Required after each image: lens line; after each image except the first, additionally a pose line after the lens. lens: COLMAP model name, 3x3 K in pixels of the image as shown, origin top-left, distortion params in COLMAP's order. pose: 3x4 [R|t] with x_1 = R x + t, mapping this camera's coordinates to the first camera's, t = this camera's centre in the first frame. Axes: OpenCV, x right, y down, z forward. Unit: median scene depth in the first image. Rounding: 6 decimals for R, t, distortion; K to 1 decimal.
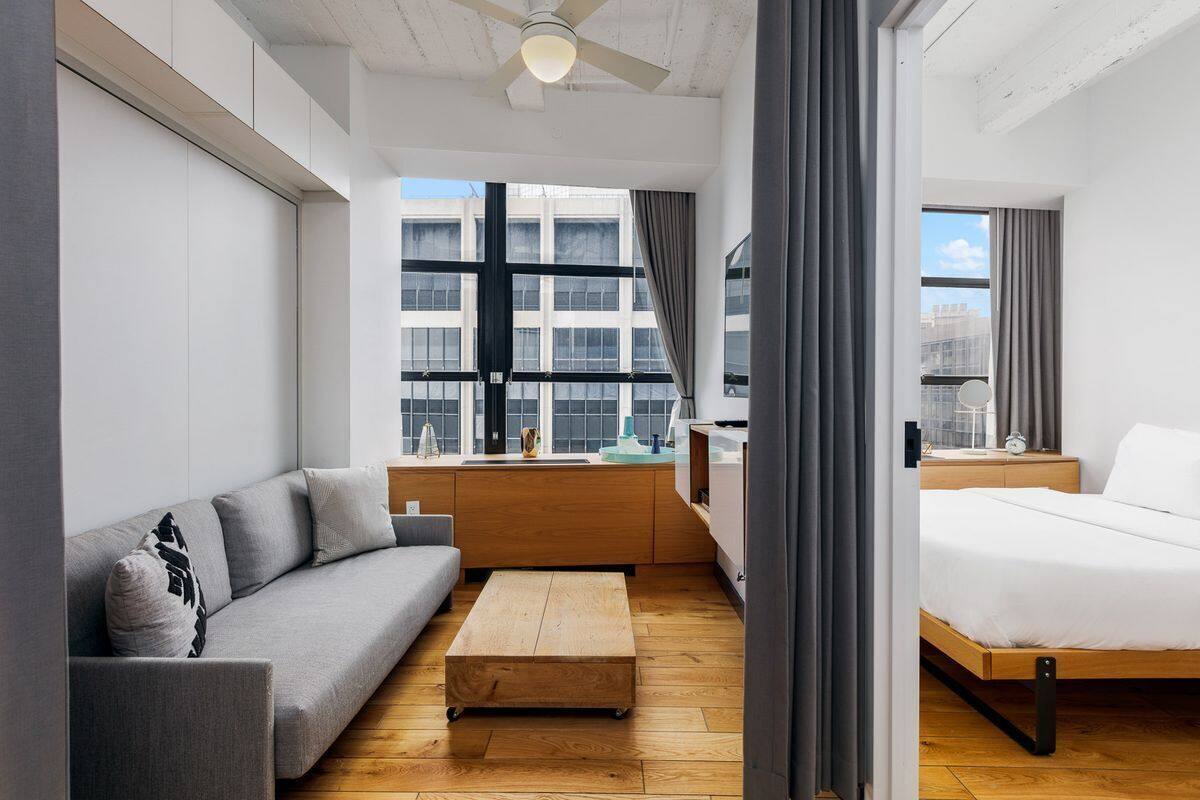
lens RADIAL K [[593.2, 0, 600.0], [0, 593.2, 400.0], [0, 0, 1]] dist [0.001794, 0.000076]
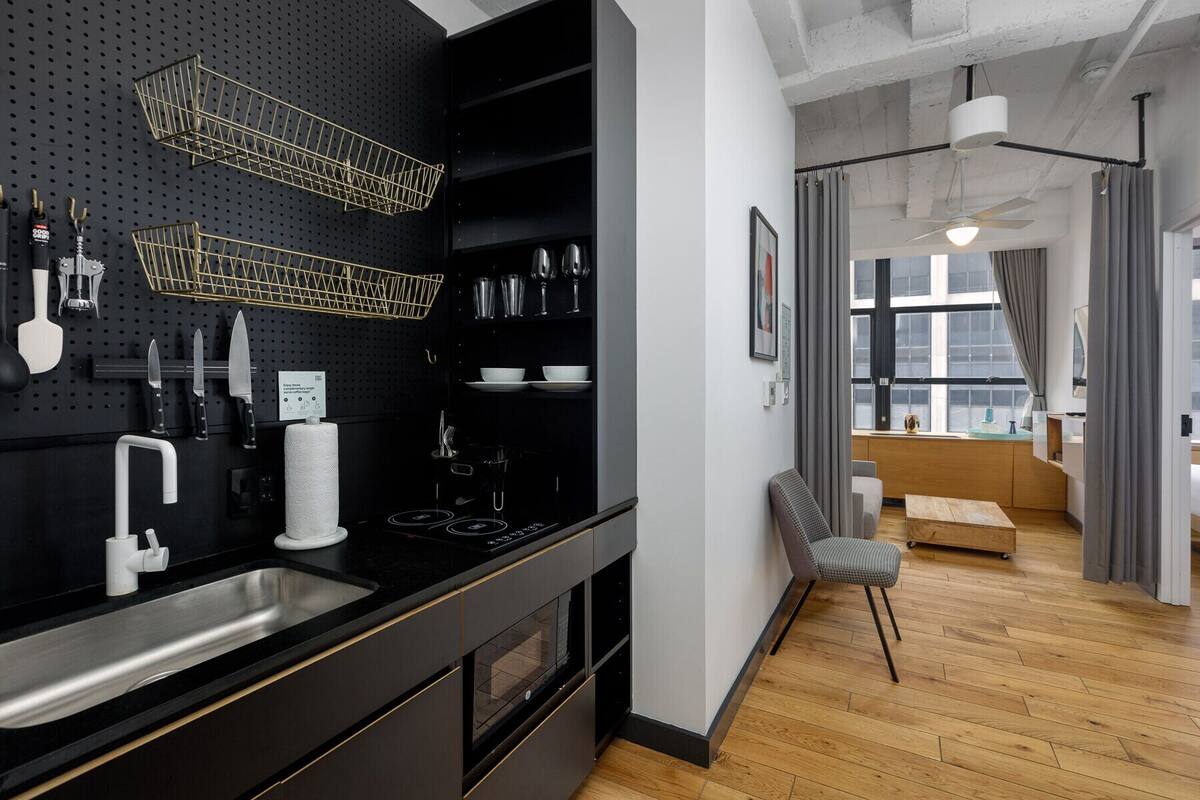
lens RADIAL K [[552.6, 0, 597.0], [0, 552.6, 383.1], [0, 0, 1]] dist [0.001614, -0.000122]
pose [[0.873682, -0.000570, -0.486496, -0.149911], [-0.003457, 0.999967, -0.007381, -0.023757], [0.486484, 0.008130, 0.873651, -0.745685]]
